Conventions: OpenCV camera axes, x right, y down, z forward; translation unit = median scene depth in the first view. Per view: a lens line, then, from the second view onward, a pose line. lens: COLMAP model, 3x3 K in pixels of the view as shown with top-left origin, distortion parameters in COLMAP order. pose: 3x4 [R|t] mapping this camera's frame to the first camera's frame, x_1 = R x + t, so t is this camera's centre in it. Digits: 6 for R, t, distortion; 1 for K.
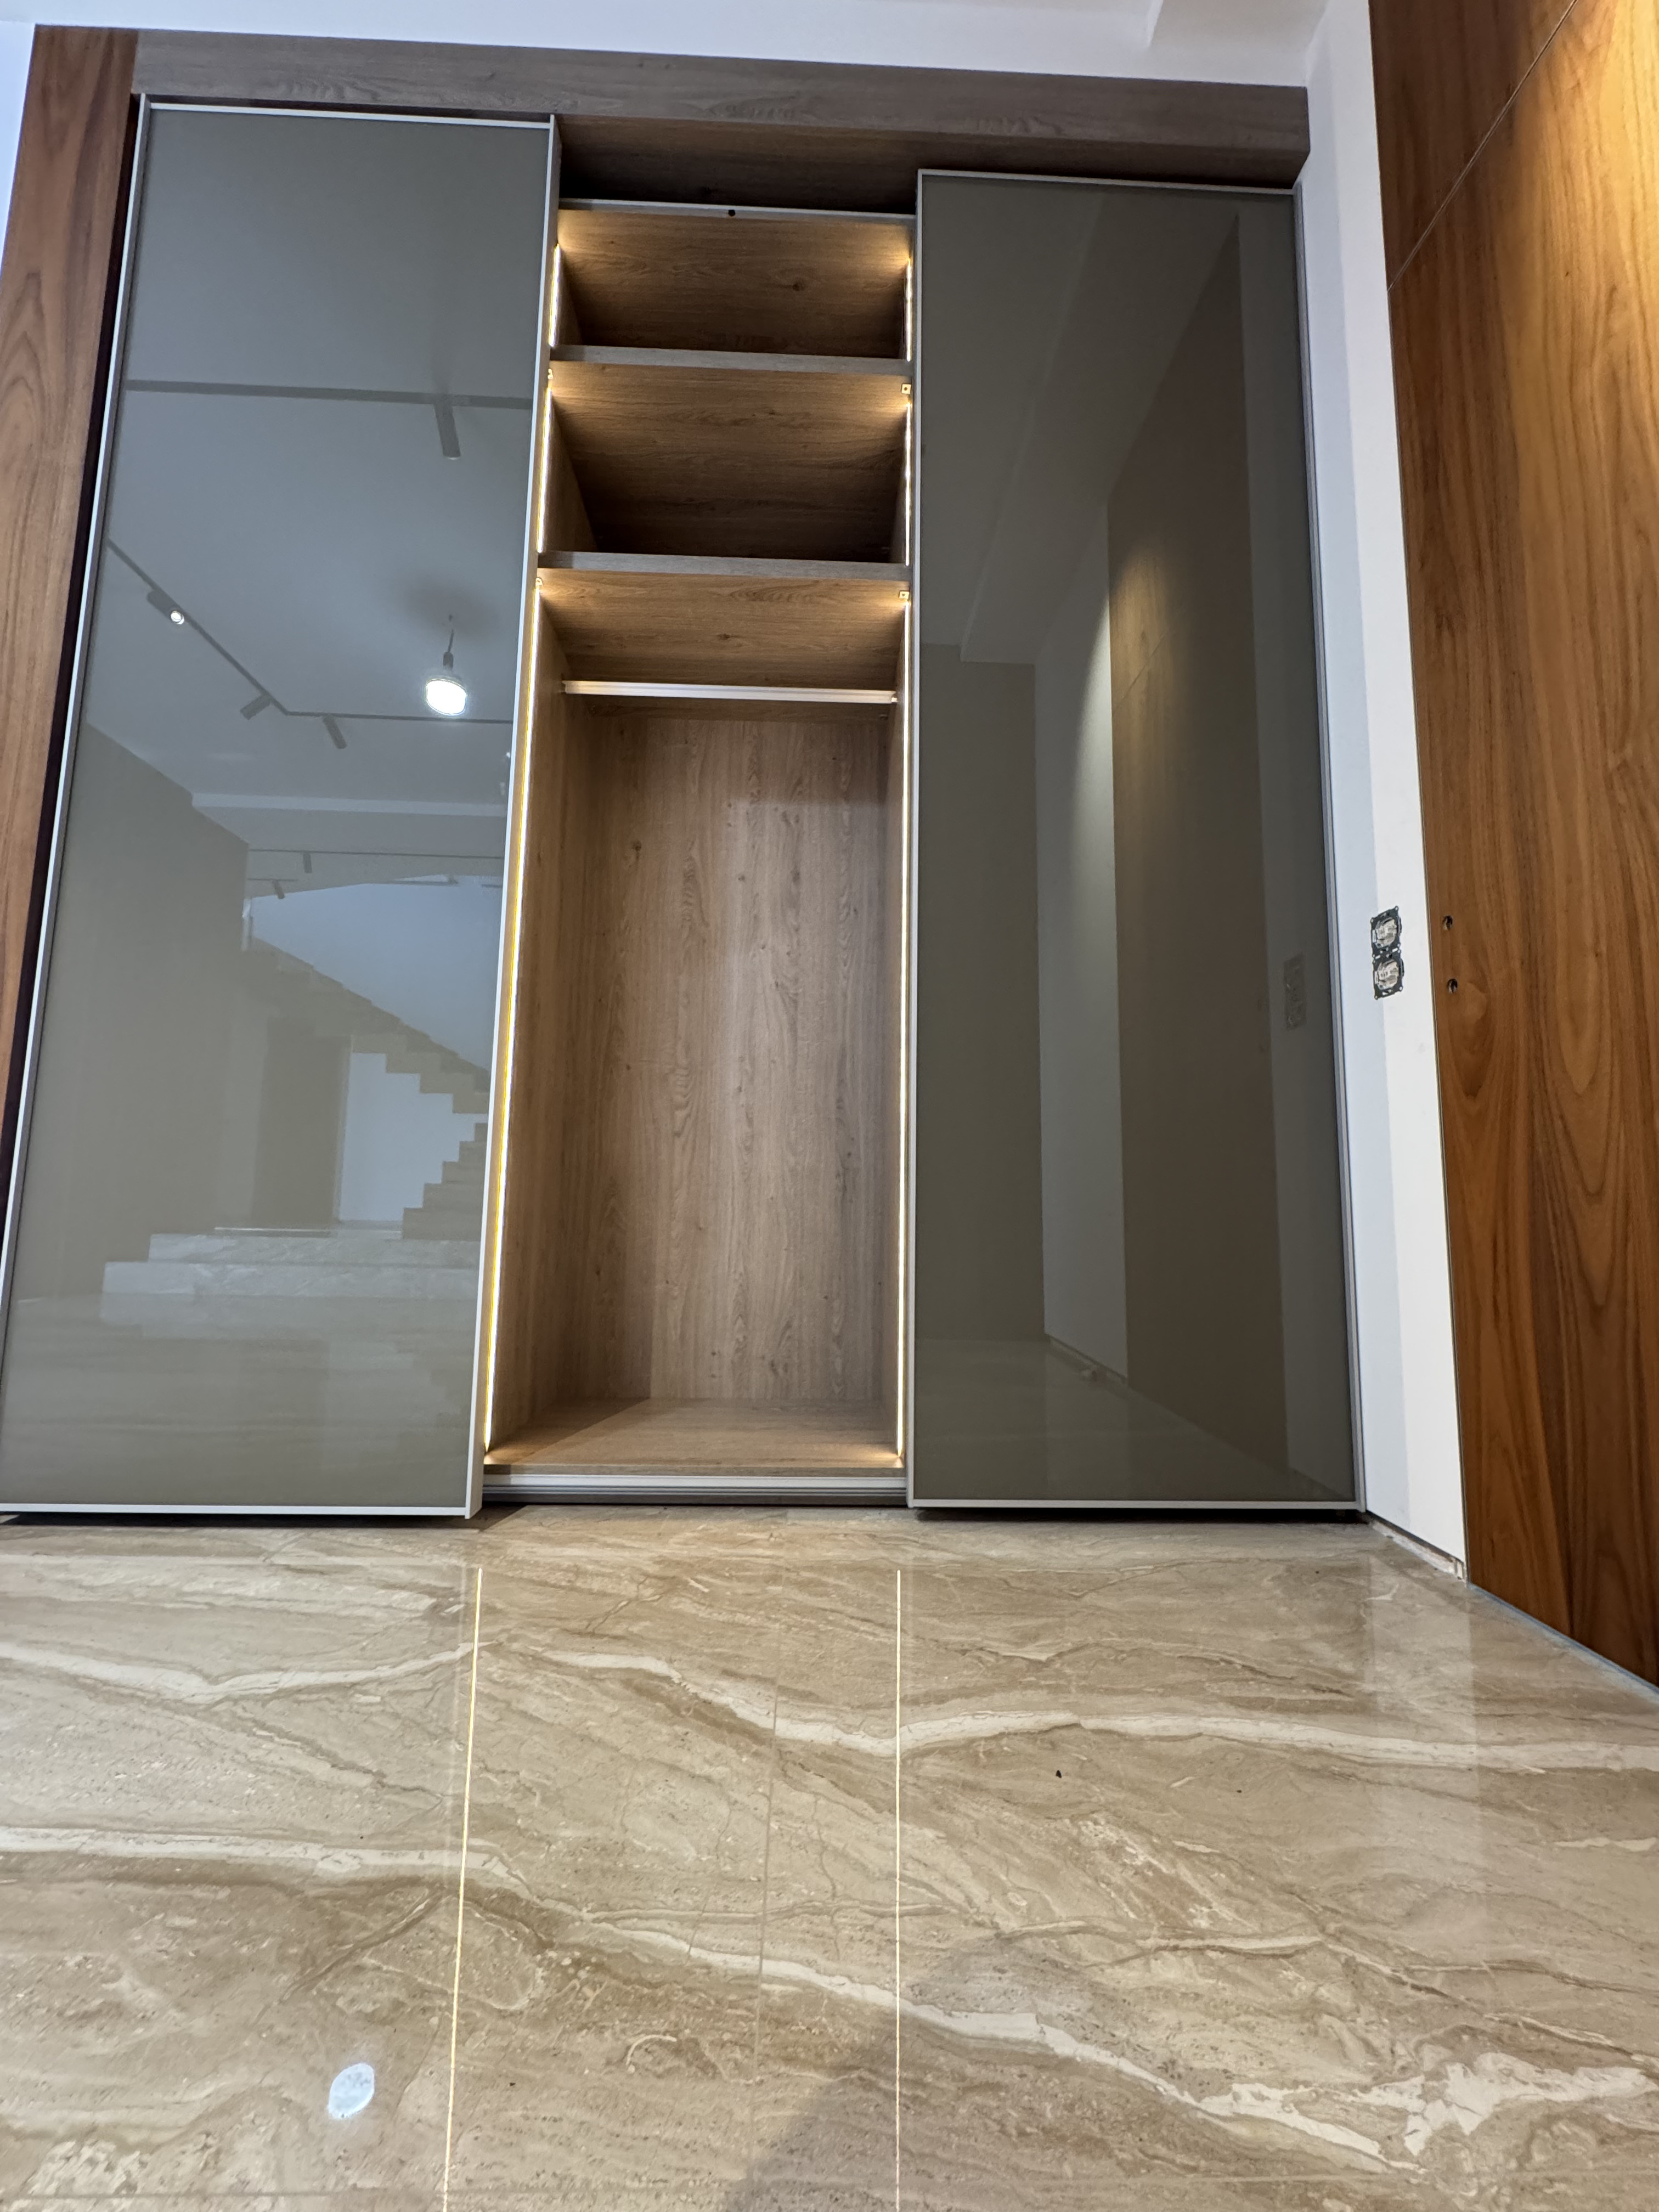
lens RADIAL K [[874.0, 0, 834.3], [0, 874.0, 1109.7], [0, 0, 1]] dist [-0.004246, 0.001087]
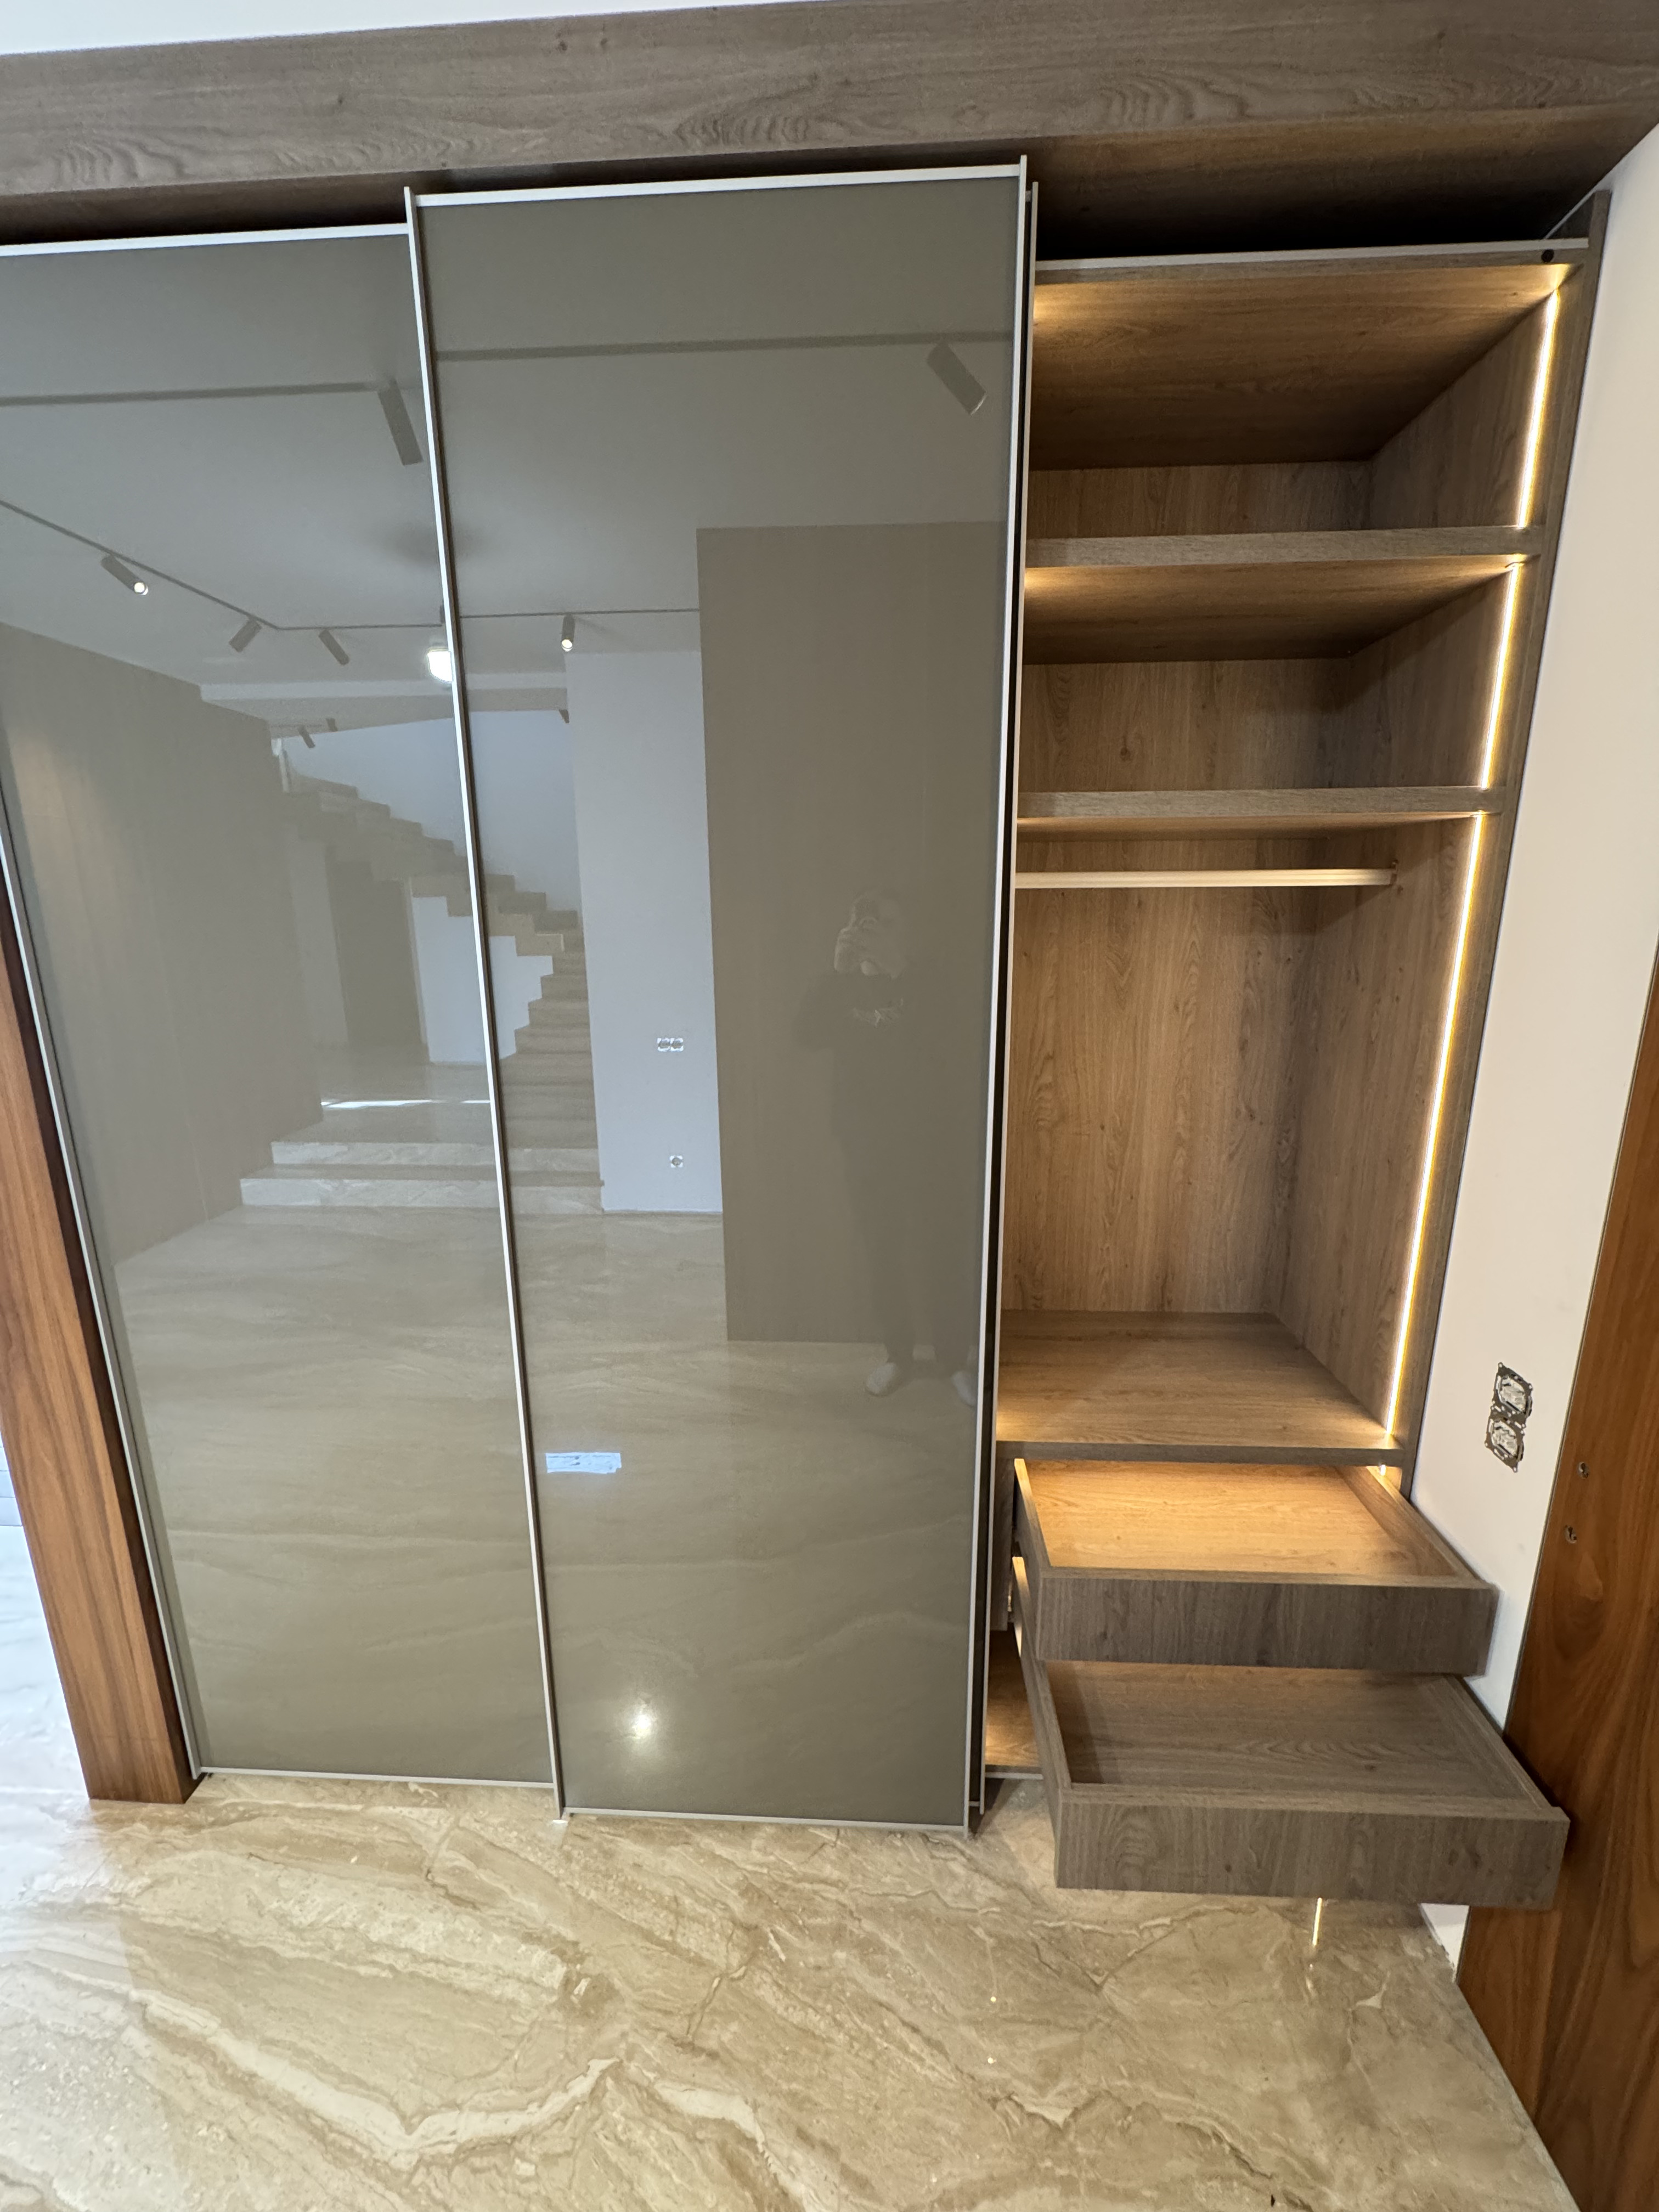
lens RADIAL K [[874.0, 0, 833.9], [0, 874.0, 1106.0], [0, 0, 1]] dist [-0.004246, 0.001087]
pose [[0.996348, -0.004551, -0.085265, 0.029712], [0.031856, 0.946293, 0.321738, -0.908625], [0.079222, -0.323279, 0.942982, 0.242716]]
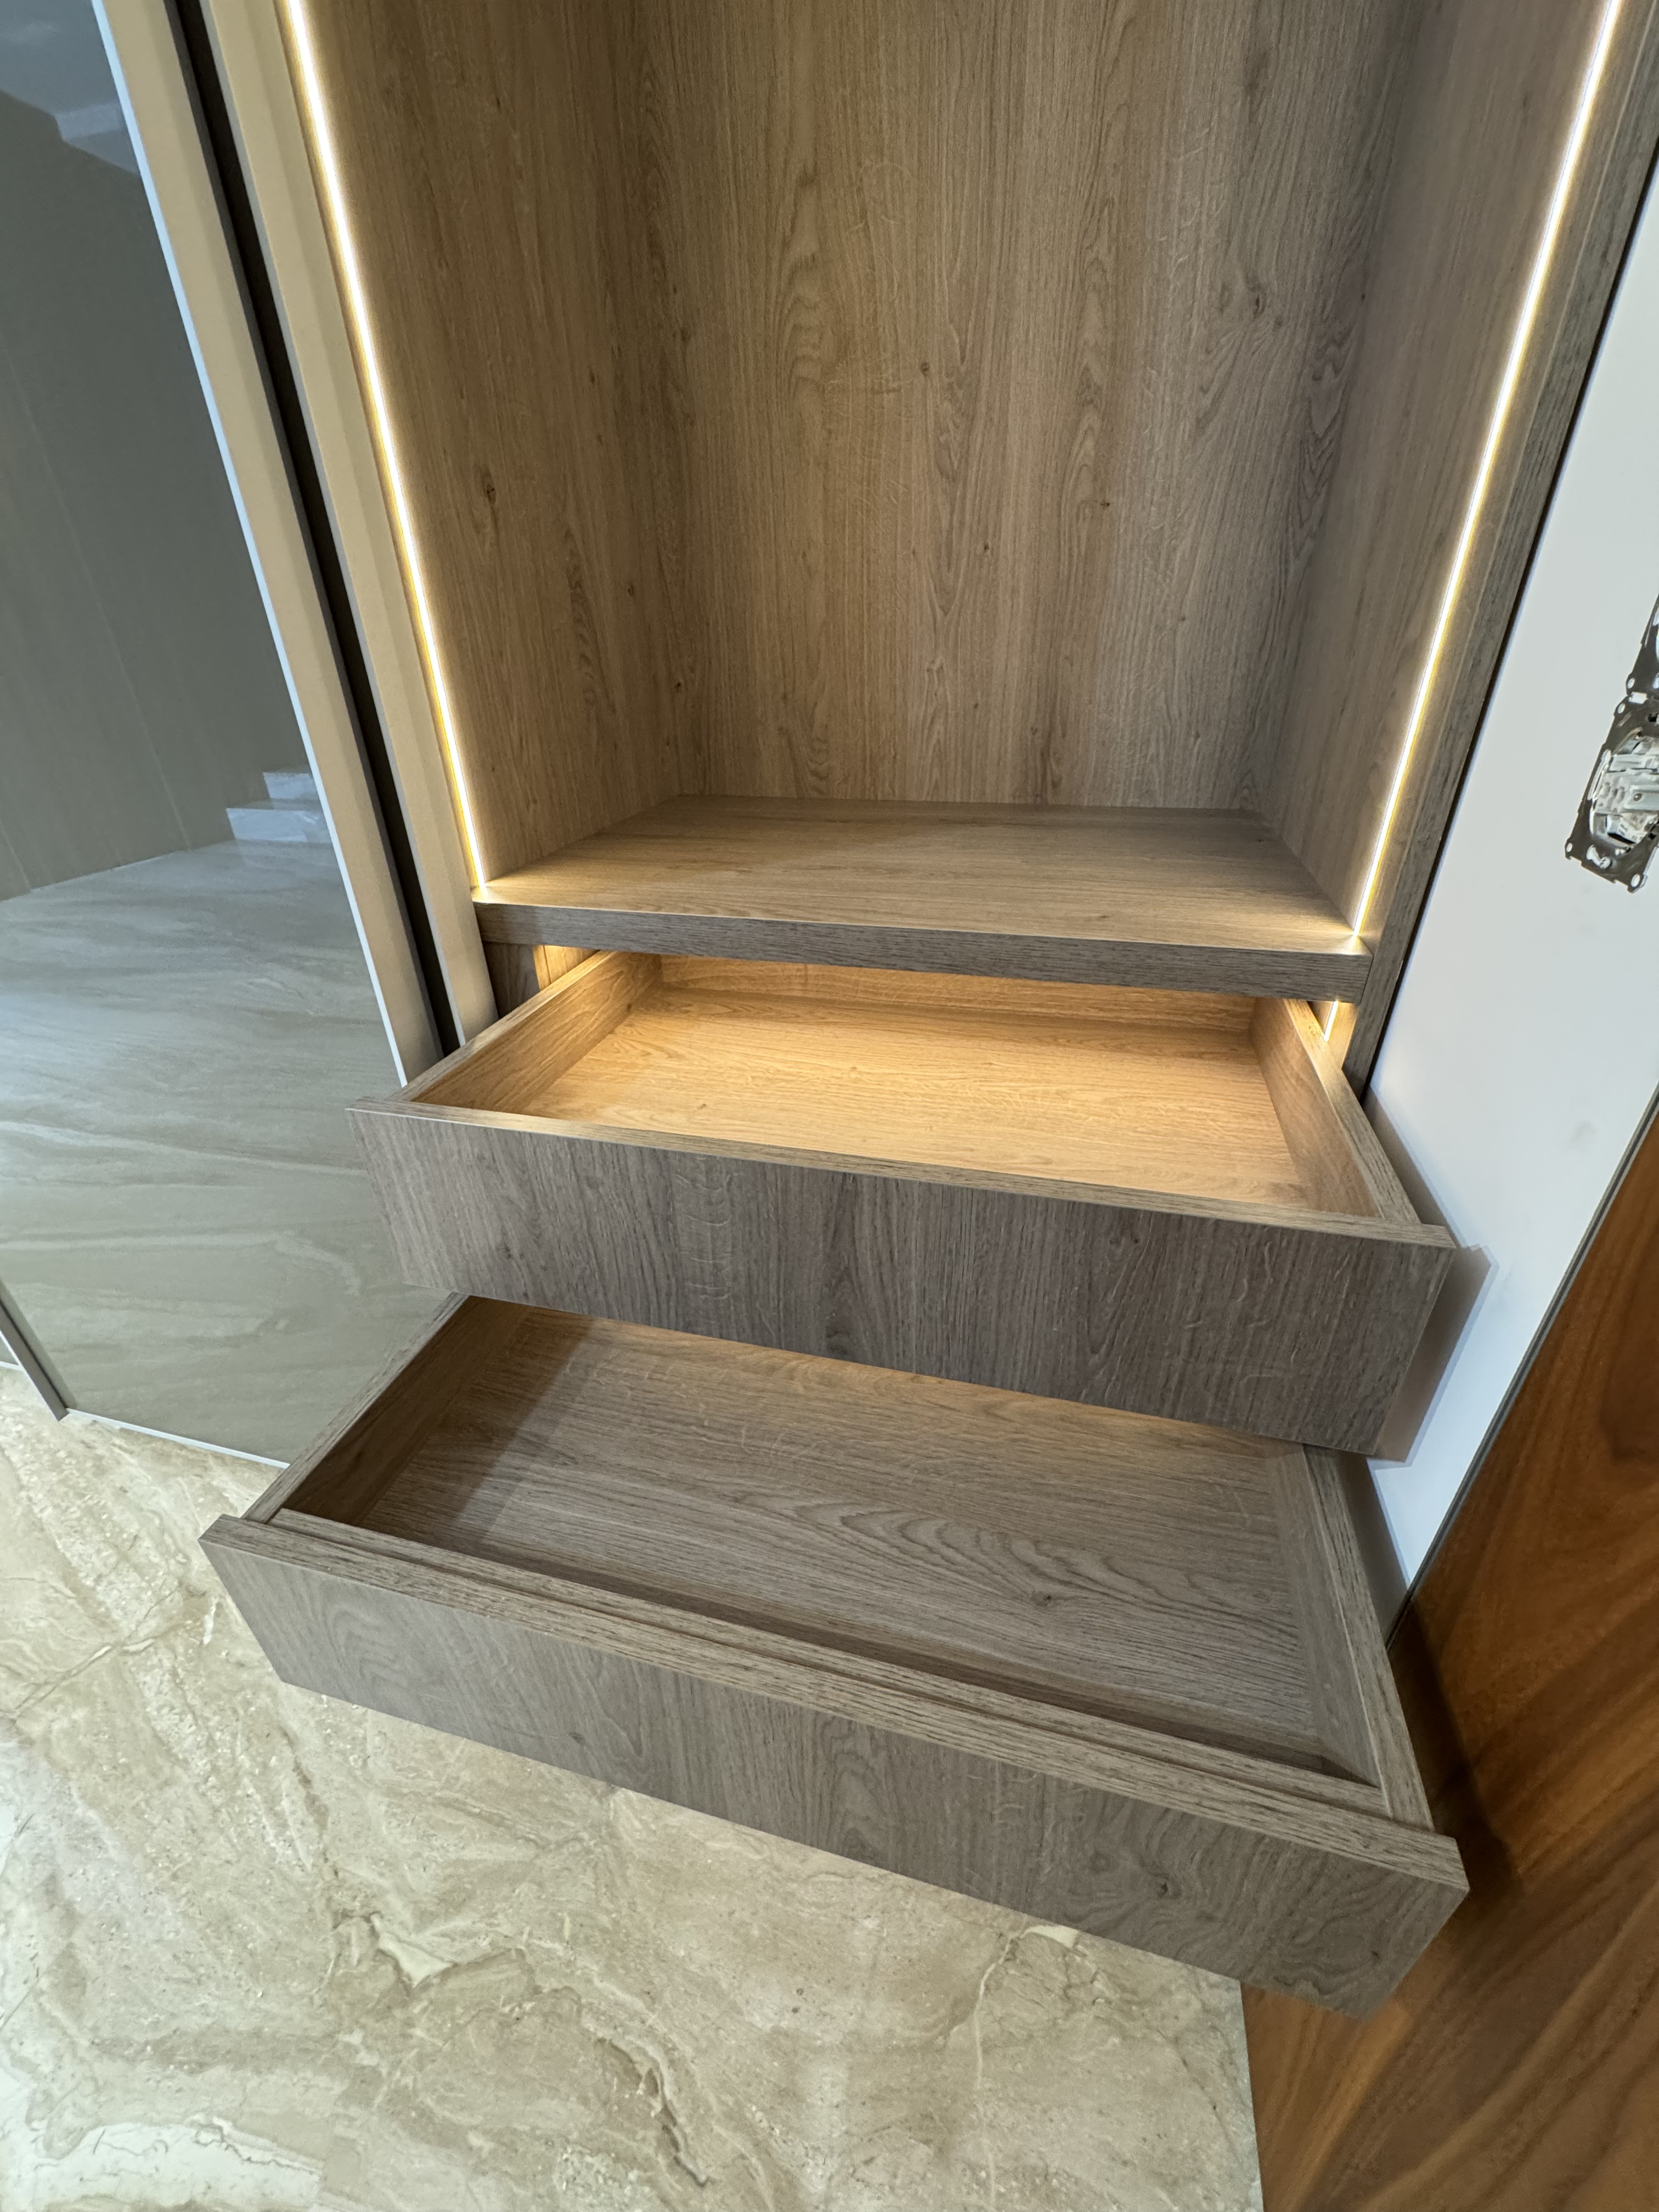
lens RADIAL K [[874.0, 0, 834.1], [0, 874.0, 1106.0], [0, 0, 1]] dist [-0.004246, 0.001087]
pose [[0.957752, 0.109317, -0.266009, 0.558515], [0.064438, 0.819858, 0.568929, -0.277607], [0.280283, -0.562034, 0.778177, 0.779369]]
